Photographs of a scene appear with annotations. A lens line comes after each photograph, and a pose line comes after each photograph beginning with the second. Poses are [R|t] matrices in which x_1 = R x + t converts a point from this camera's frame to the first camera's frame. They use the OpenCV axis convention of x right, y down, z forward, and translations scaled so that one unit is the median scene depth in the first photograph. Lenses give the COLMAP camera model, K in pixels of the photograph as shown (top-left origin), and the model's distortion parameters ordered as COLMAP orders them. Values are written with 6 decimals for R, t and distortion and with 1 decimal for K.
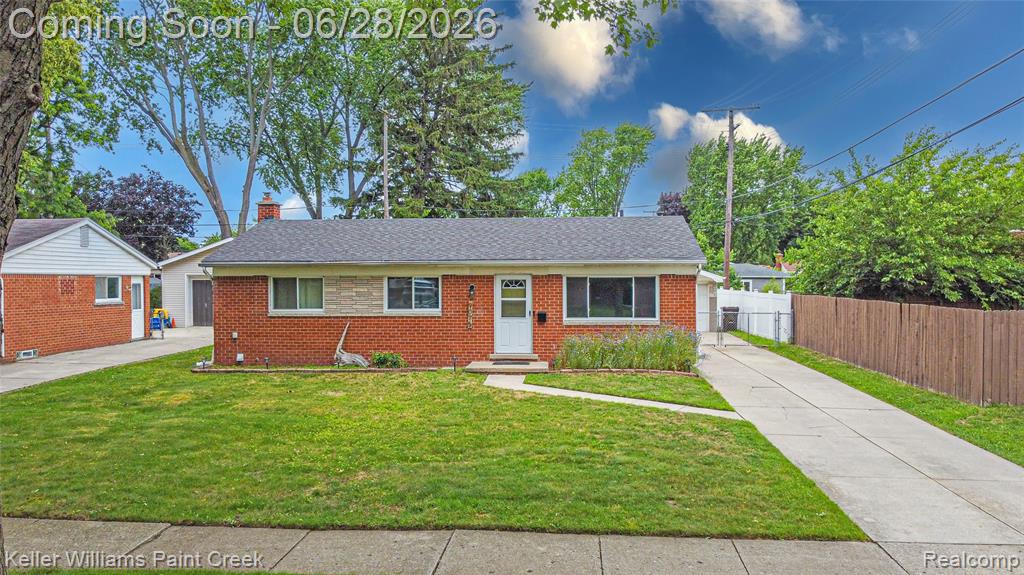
lens RADIAL K [[791.3, 0, 512.0], [0, 791.3, 287.5], [0, 0, 1]] dist [-0.004737, -0.007649]
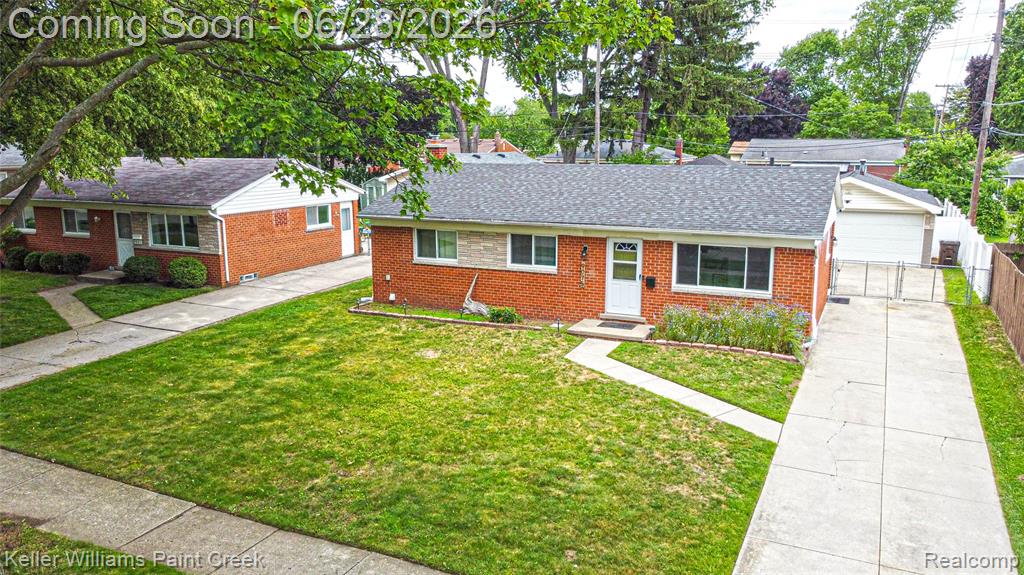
lens RADIAL K [[791.3, 0, 512.0], [0, 791.3, 287.5], [0, 0, 1]] dist [-0.004737, -0.007649]
pose [[0.930707, 0.070147, -0.358976, 0.234168], [-0.003353, 0.983032, 0.183401, -0.139082], [0.365750, -0.169489, 0.915150, 0.013403]]
